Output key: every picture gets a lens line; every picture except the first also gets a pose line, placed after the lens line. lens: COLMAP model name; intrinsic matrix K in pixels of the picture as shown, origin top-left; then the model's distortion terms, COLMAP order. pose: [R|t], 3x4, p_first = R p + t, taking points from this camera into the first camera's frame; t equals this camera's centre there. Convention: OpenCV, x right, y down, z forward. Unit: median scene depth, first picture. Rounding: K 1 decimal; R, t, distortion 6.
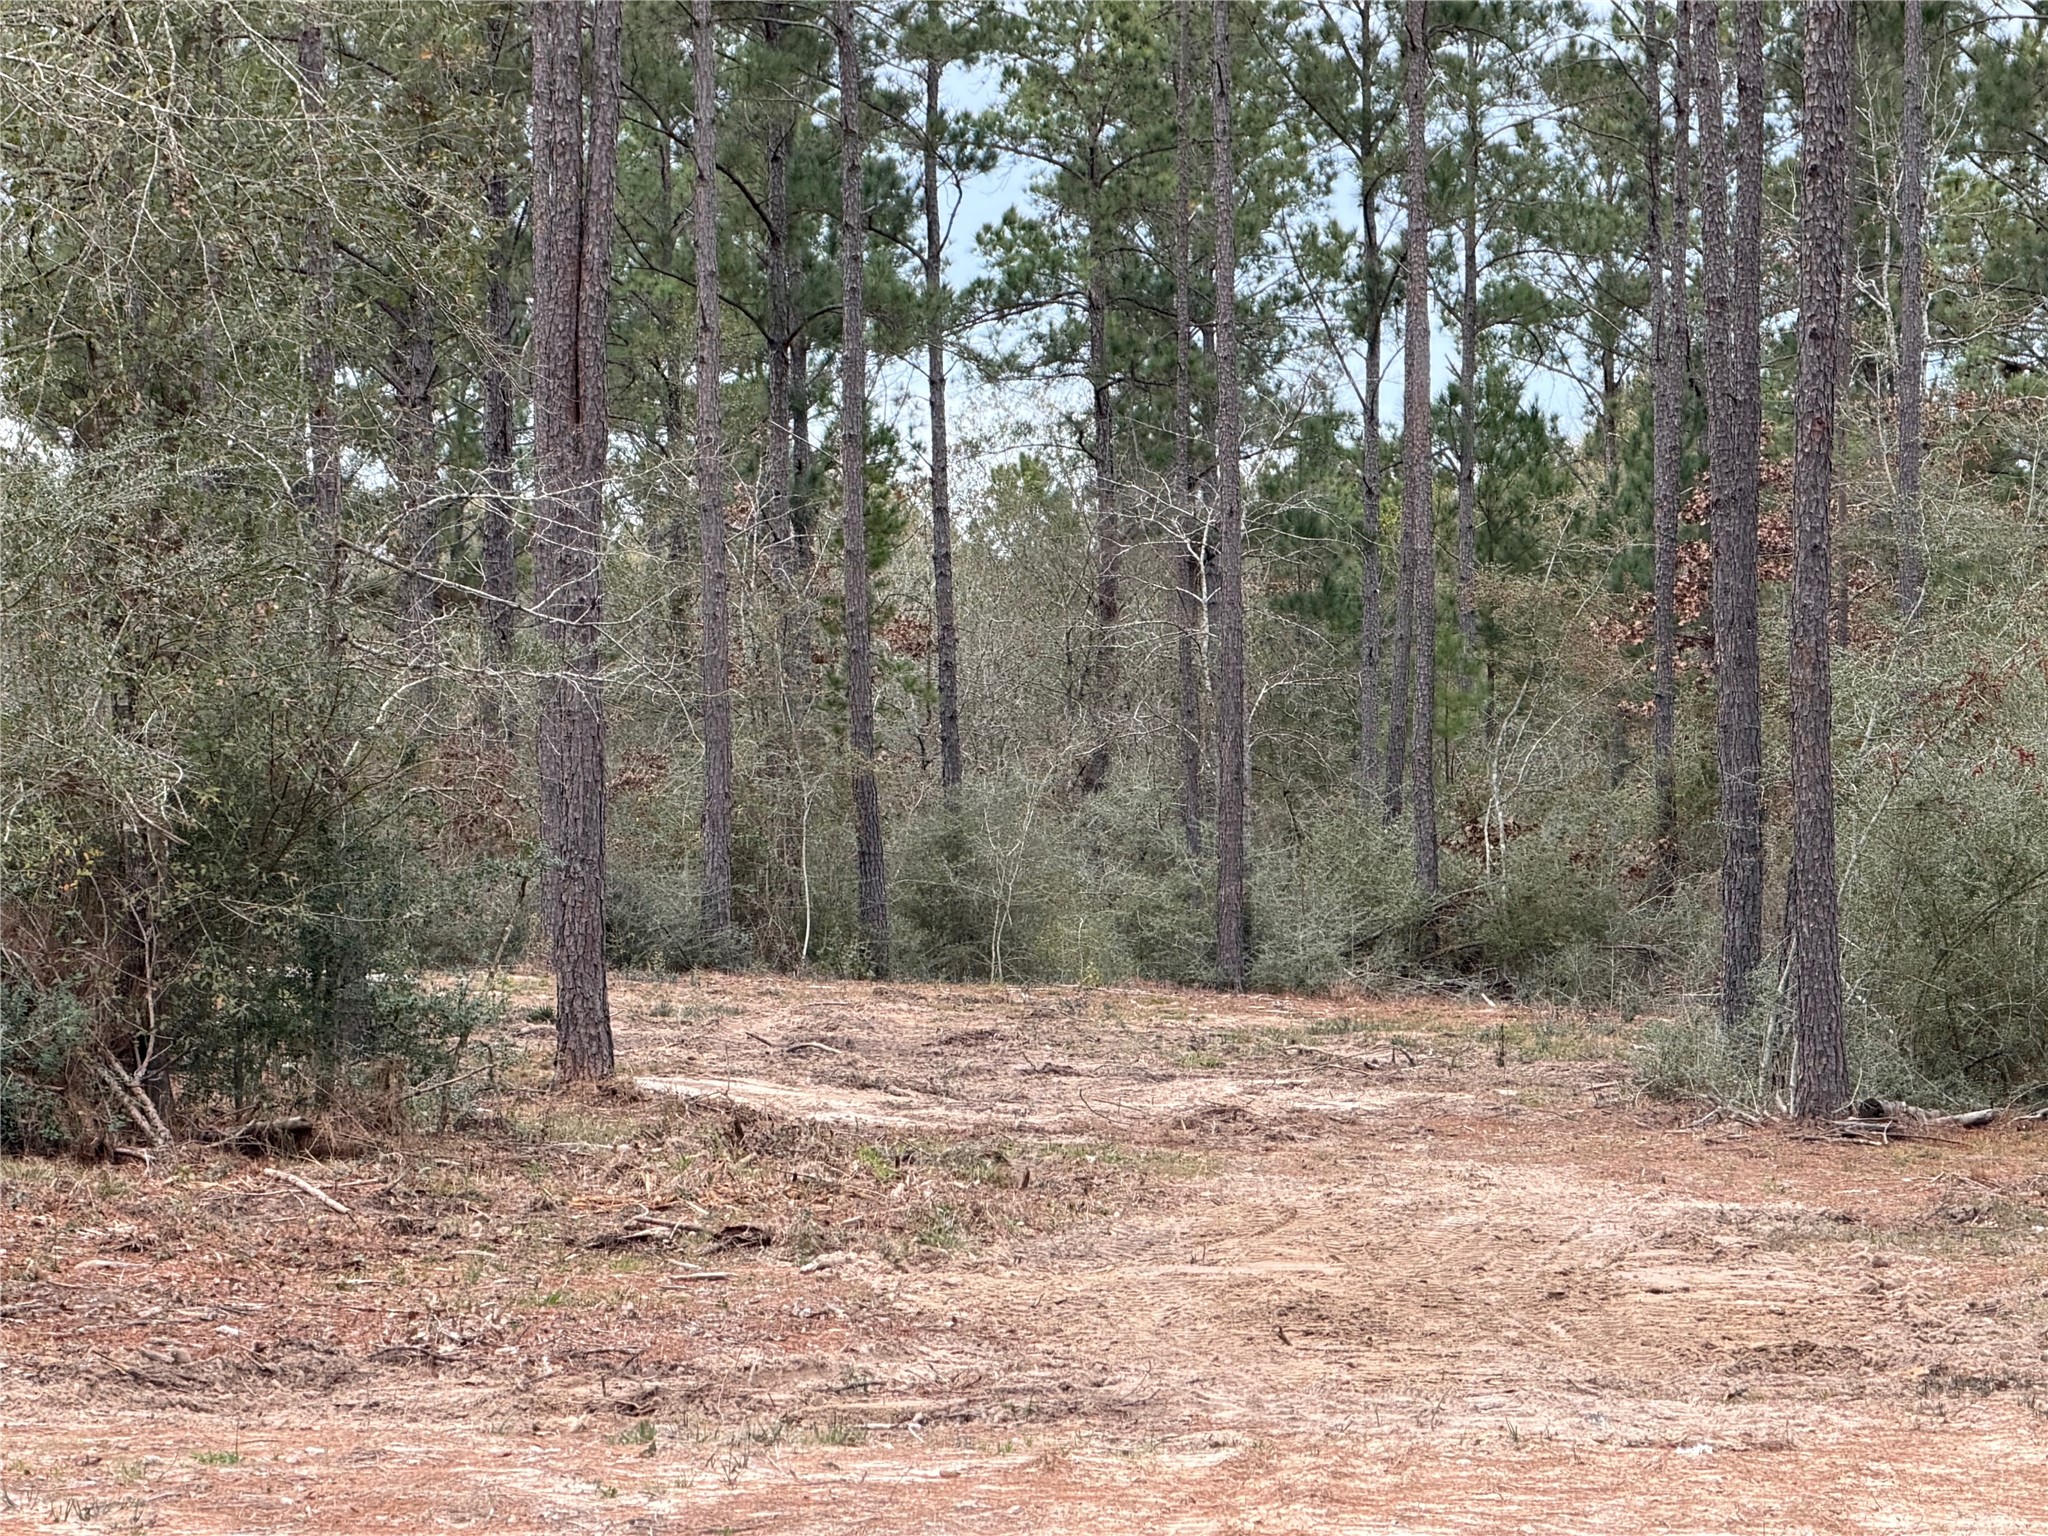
lens RADIAL K [[9744.2, 0, 1024.0], [0, 9744.2, 768.0], [0, 0, 1]] dist [-0.009636, -2.716038]
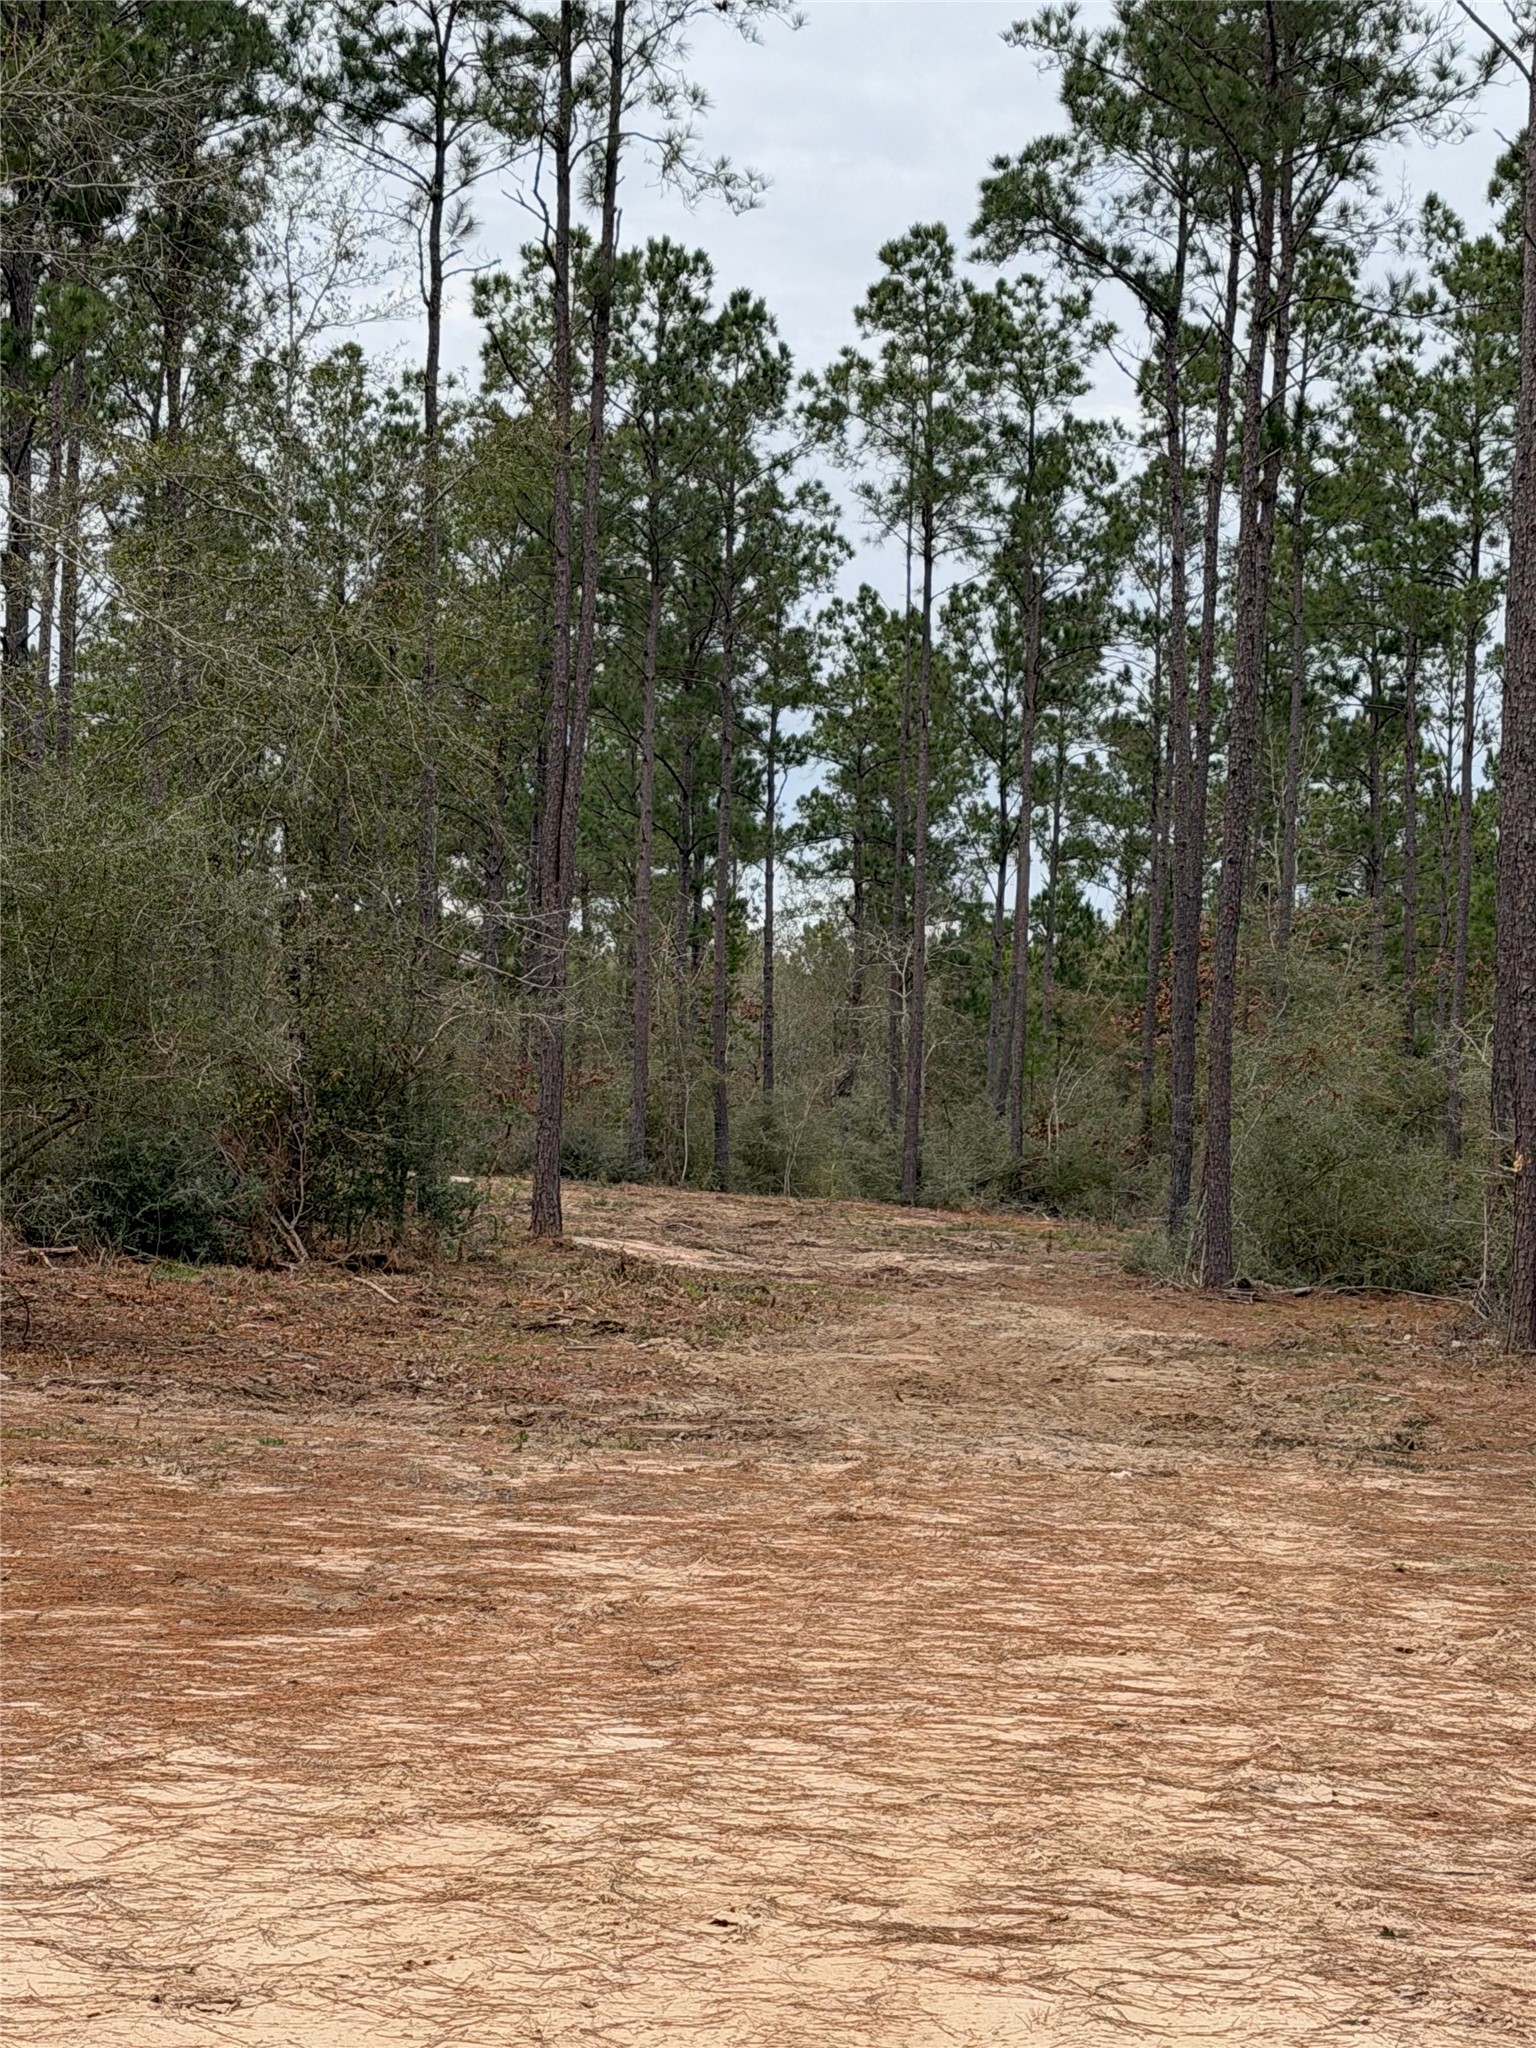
lens RADIAL K [[4628.4, 0, 768.0], [0, 4628.4, 1024.0], [0, 0, 1]] dist [-0.039236, -0.091985]
pose [[0.998749, 0.042783, -0.025887, 0.015478], [-0.043219, 0.998929, -0.016507, 0.003770], [0.025153, 0.017605, 0.999529, 0.109426]]
